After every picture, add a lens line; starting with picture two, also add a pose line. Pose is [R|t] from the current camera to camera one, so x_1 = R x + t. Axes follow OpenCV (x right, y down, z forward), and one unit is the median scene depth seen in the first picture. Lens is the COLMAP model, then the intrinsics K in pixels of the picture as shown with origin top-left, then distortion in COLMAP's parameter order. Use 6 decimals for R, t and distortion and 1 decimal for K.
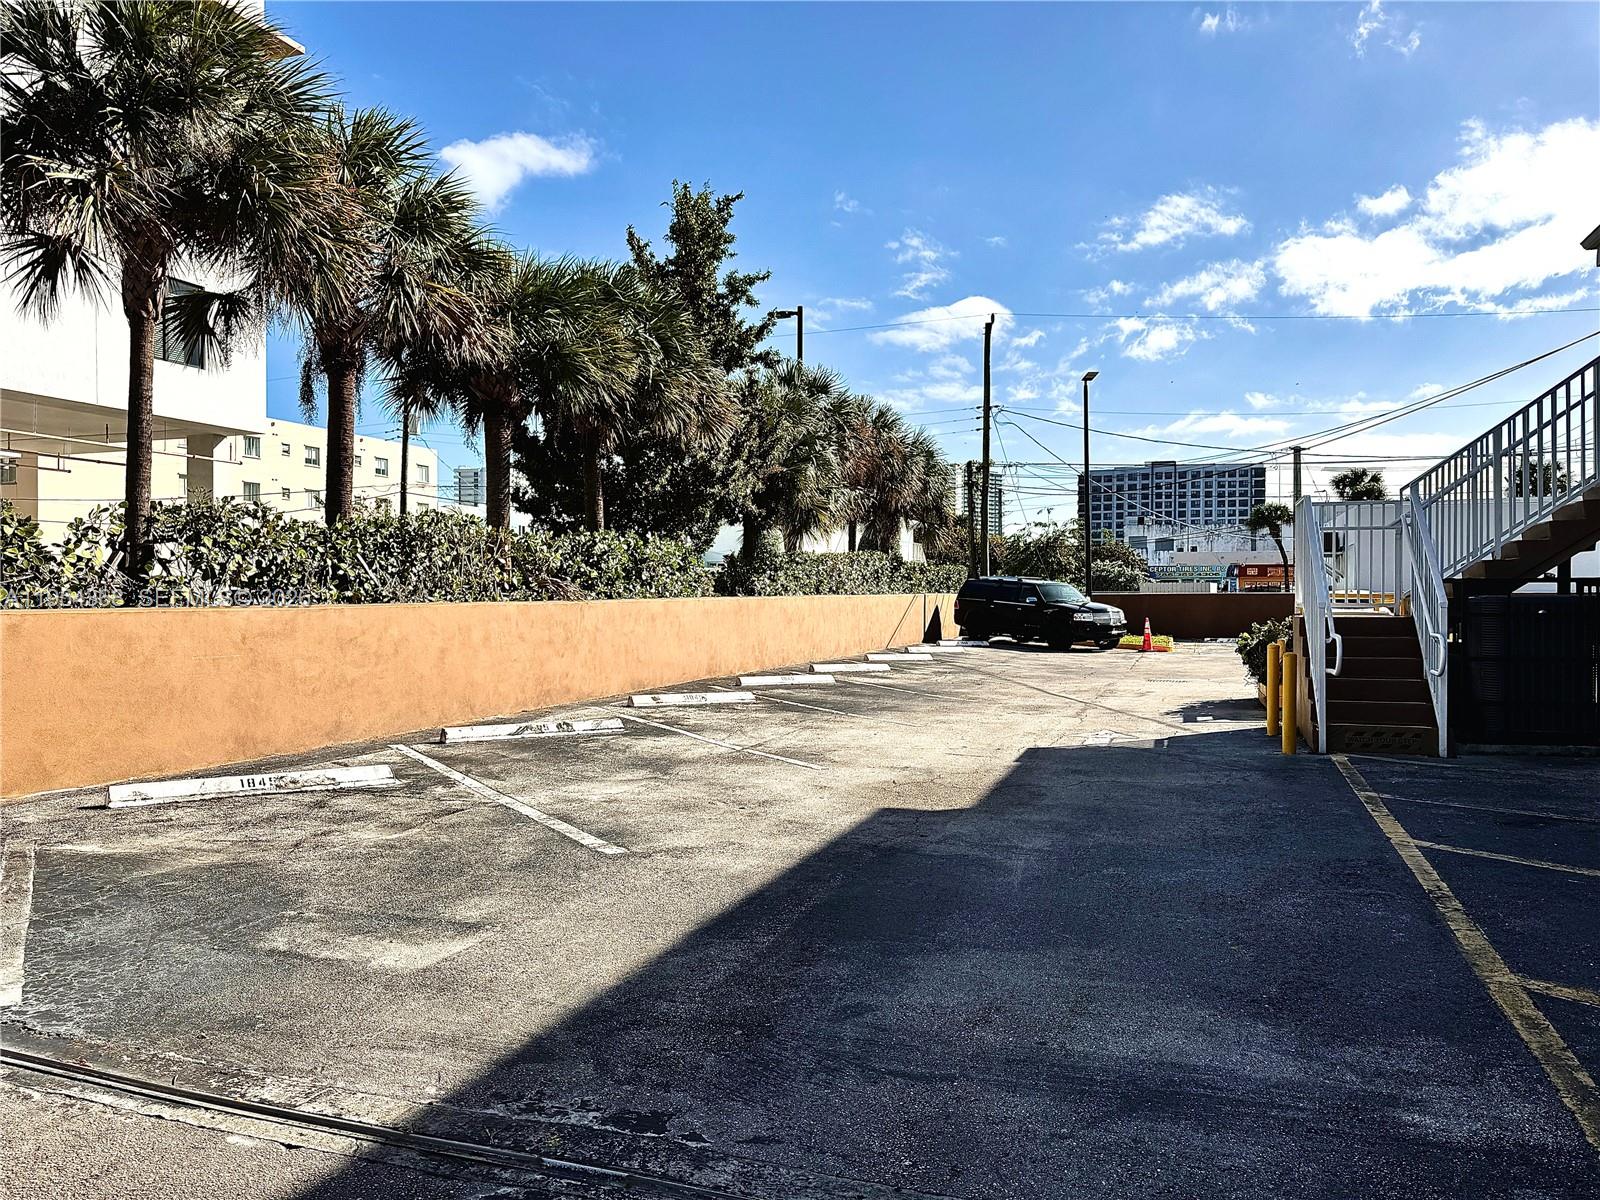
lens RADIAL K [[1132.0, 0, 795.9], [0, 1132.0, 604.2], [0, 0, 1]] dist [0.047477, -0.049072]
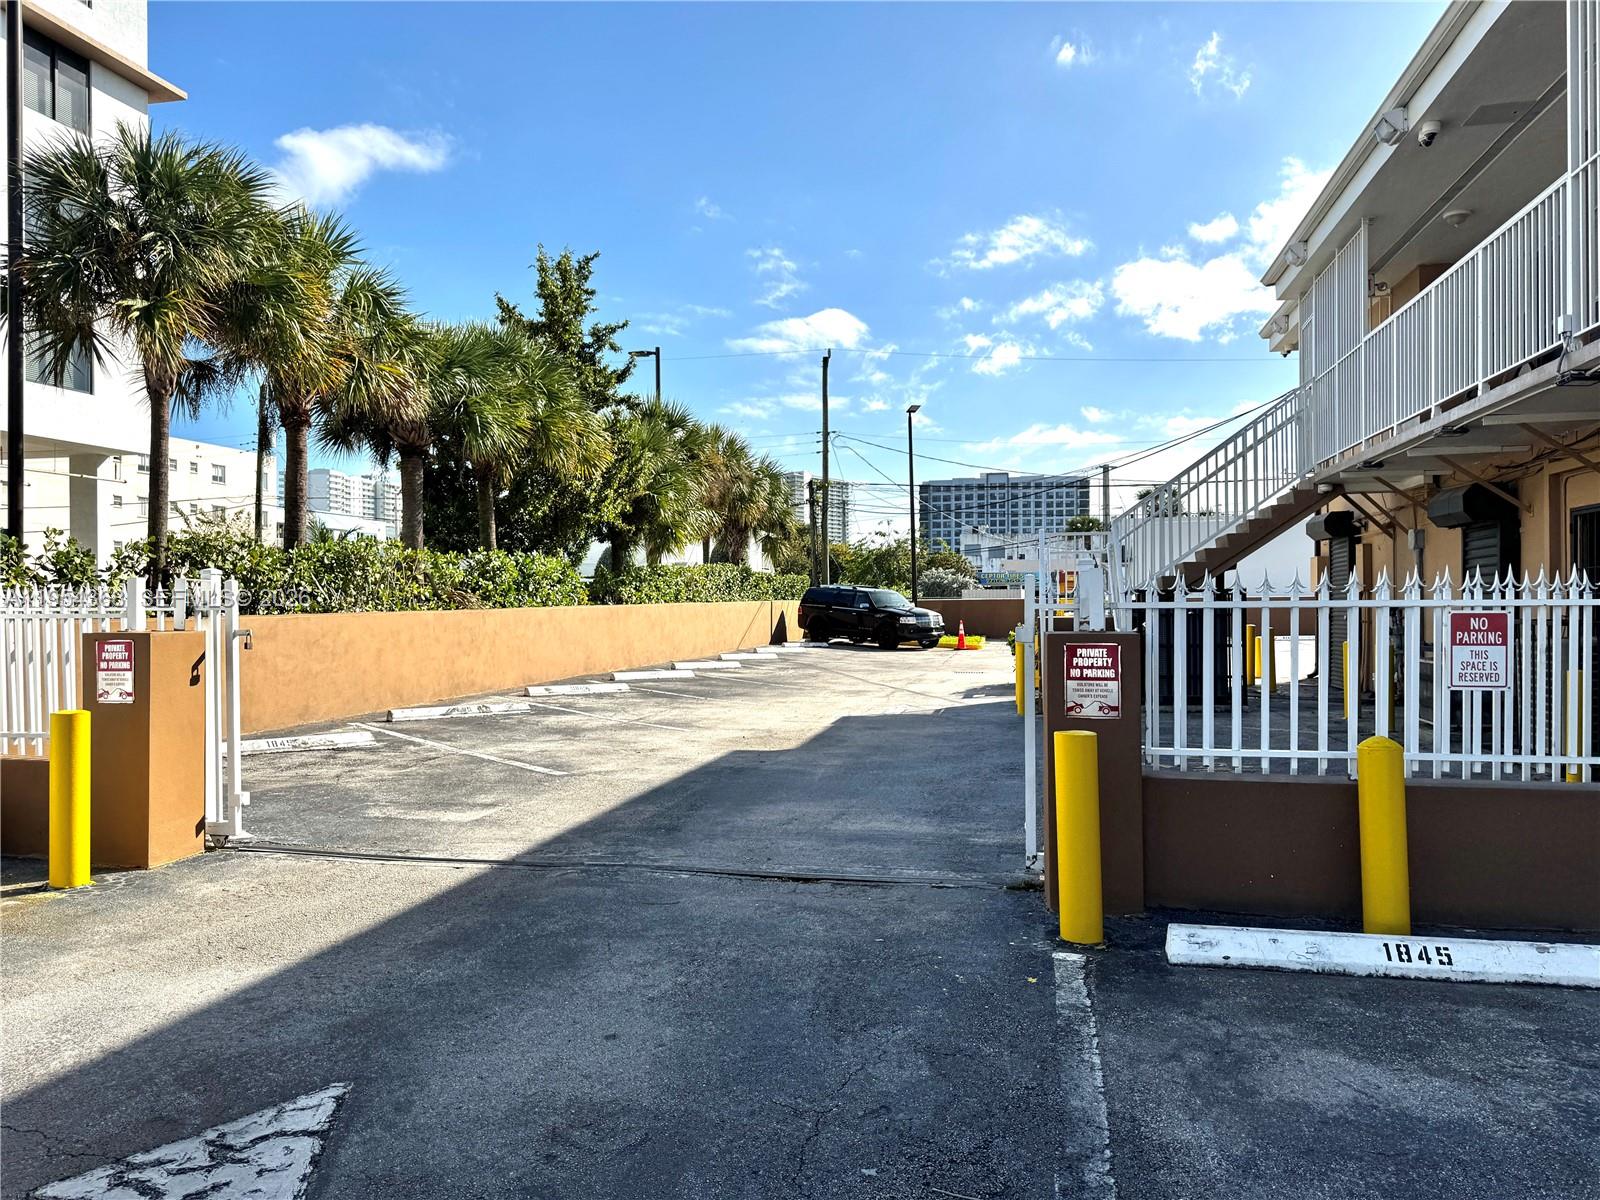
lens RADIAL K [[1132.0, 0, 806.9], [0, 1132.0, 596.5], [0, 0, 1]] dist [0.047477, -0.049072]
pose [[0.991458, 0.000341, 0.130426, -0.000610], [0.000847, 0.999959, -0.009057, -0.003105], [-0.130424, 0.009090, 0.991417, -0.144147]]
